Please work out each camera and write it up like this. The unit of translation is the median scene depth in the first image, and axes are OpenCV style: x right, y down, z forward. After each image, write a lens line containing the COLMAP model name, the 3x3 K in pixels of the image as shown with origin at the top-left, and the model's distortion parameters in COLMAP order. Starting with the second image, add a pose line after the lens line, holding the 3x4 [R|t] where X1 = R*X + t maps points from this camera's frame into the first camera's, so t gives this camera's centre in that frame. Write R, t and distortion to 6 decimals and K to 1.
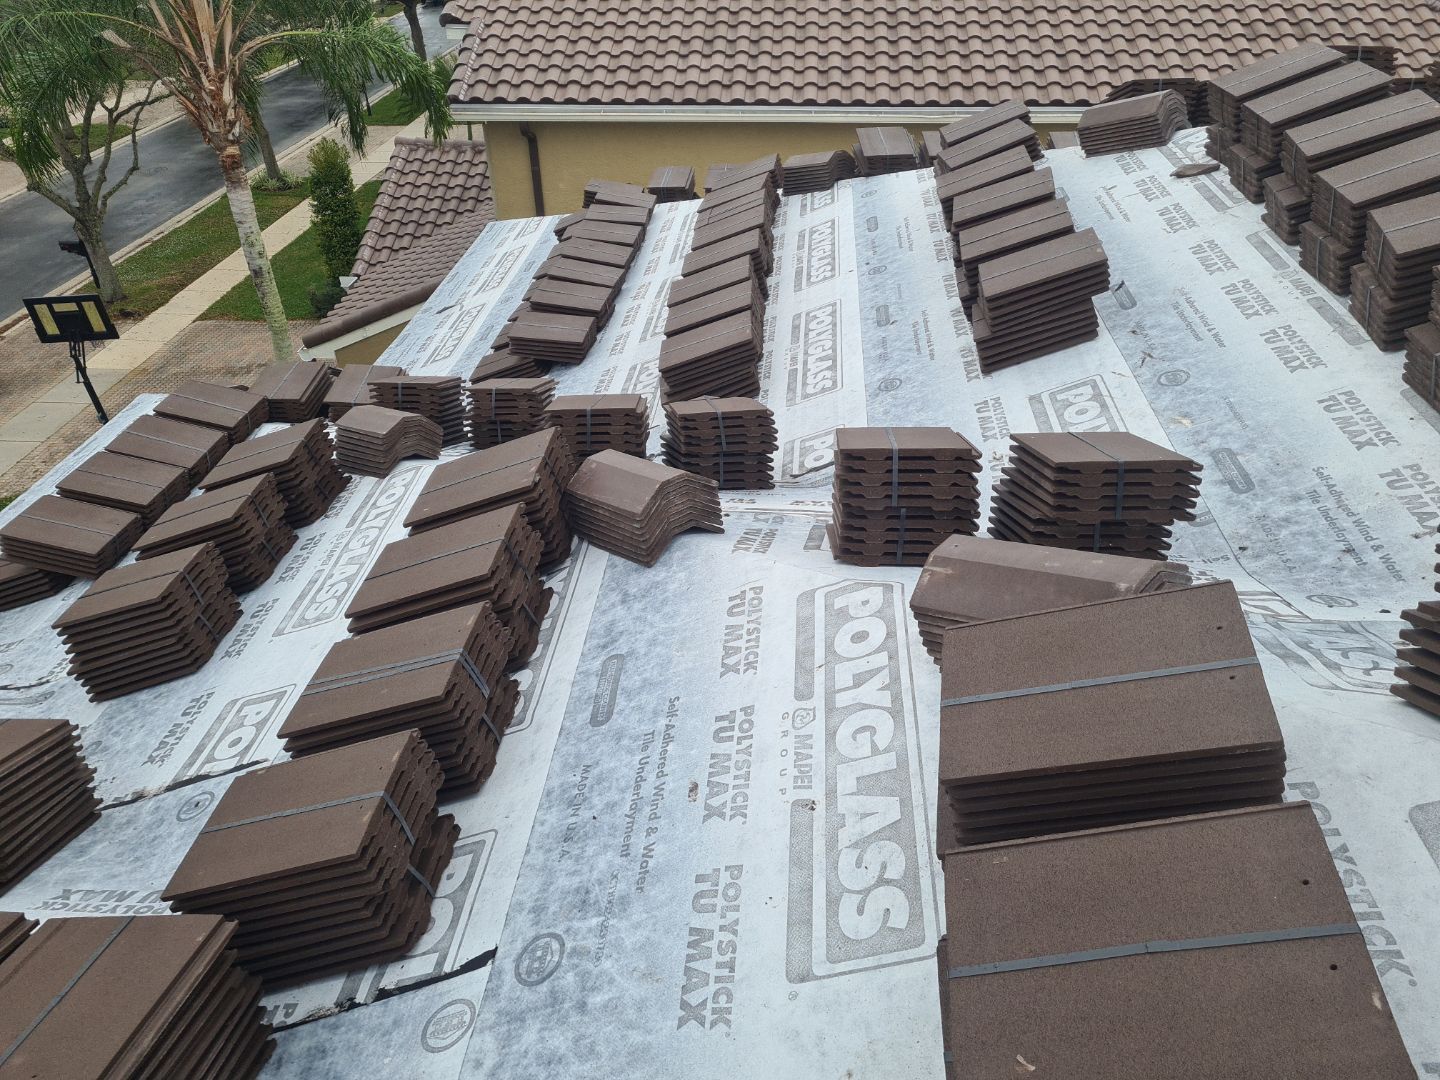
lens RADIAL K [[1085.9, 0, 724.7], [0, 1085.9, 519.2], [0, 0, 1]] dist [0.057374, -0.045593]
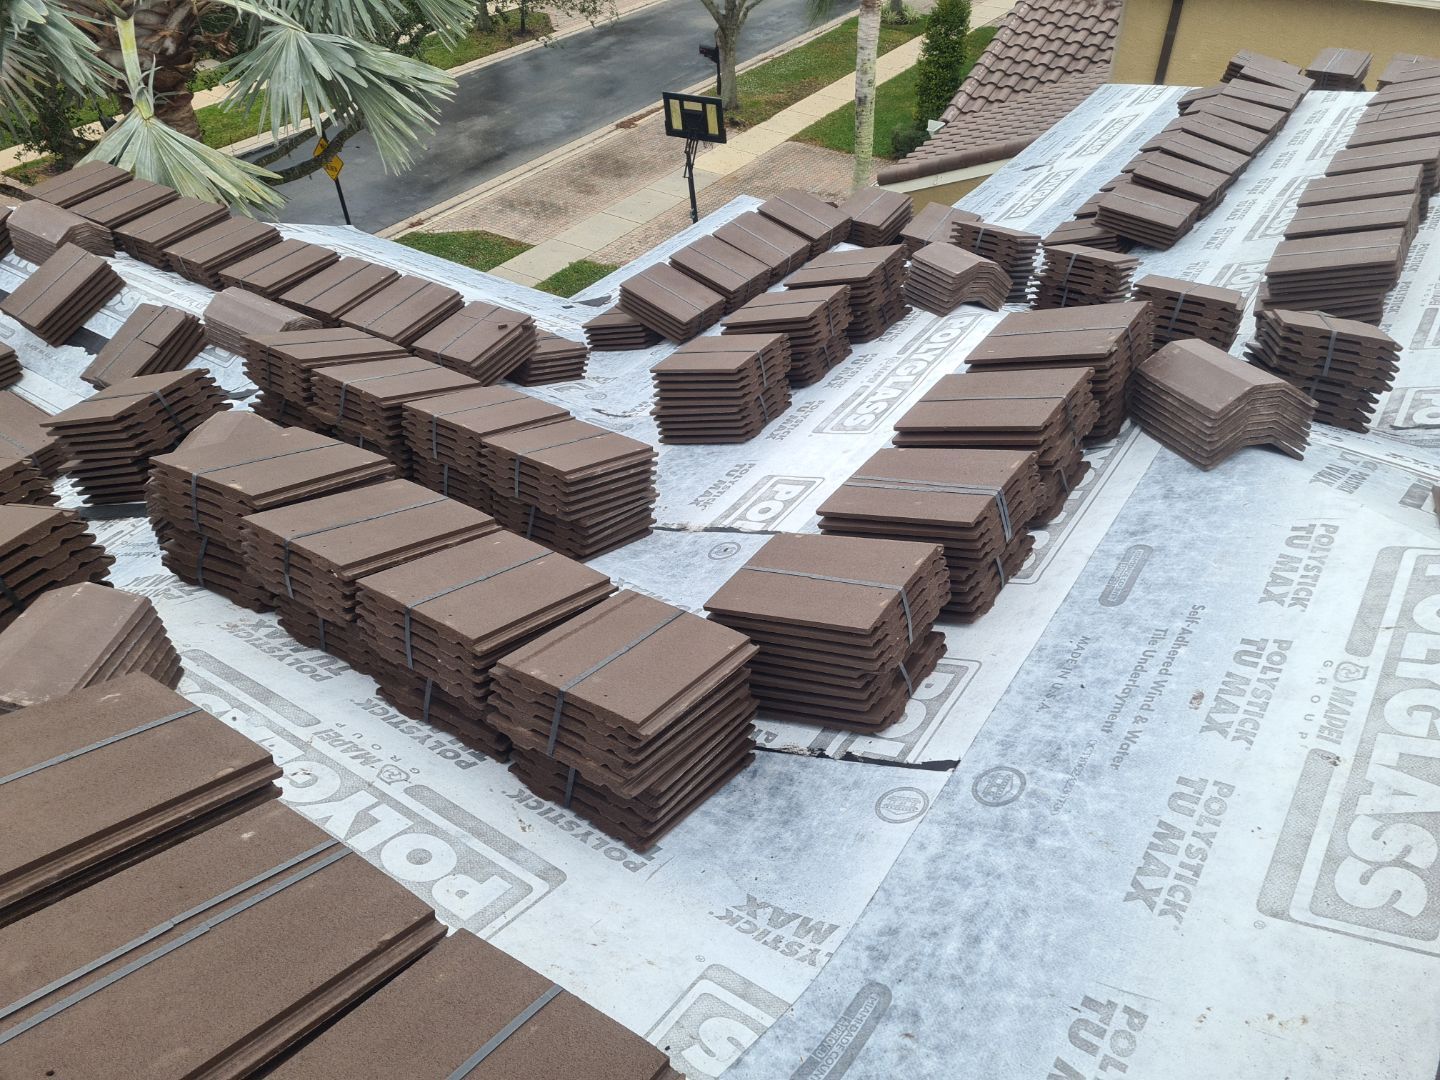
lens RADIAL K [[1085.9, 0, 722.4], [0, 1085.9, 532.1], [0, 0, 1]] dist [0.057374, -0.045593]
pose [[0.867053, 0.319756, -0.382066, -0.058691], [-0.270735, 0.946157, 0.177452, 0.043987], [0.418236, -0.050422, 0.906938, -0.036824]]
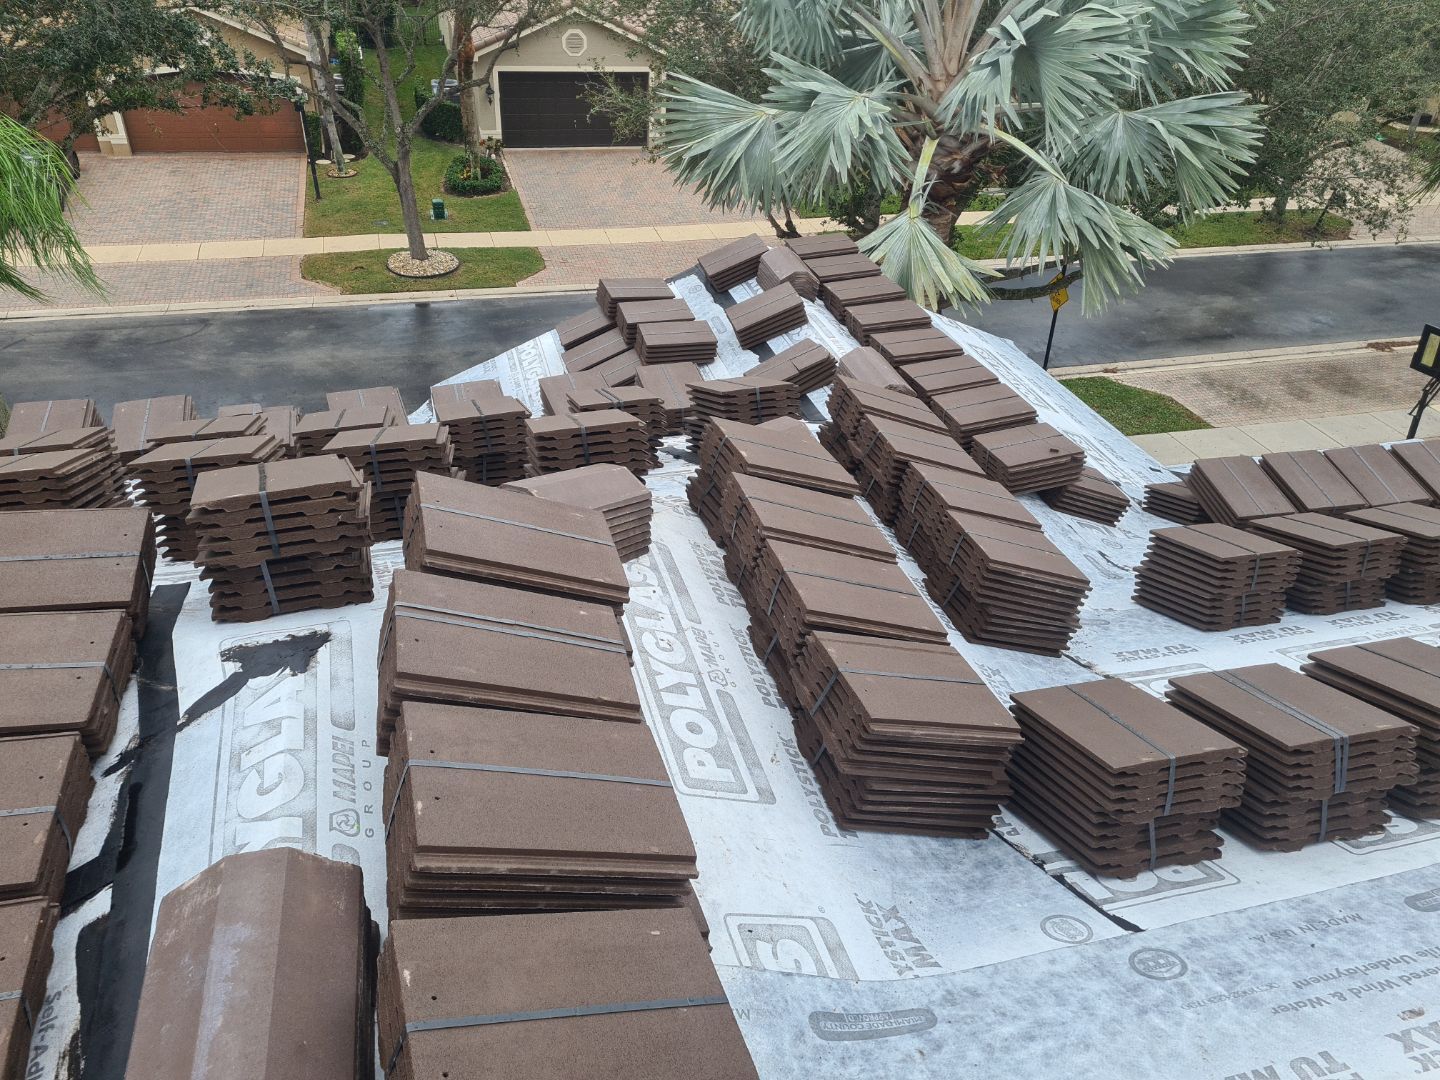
lens RADIAL K [[1085.9, 0, 720.1], [0, 1085.9, 529.4], [0, 0, 1]] dist [0.057374, -0.045593]
pose [[0.325916, 0.537849, -0.777494, 0.232558], [-0.549437, 0.777012, 0.307198, -0.019590], [0.769349, 0.327063, 0.548755, -0.047069]]
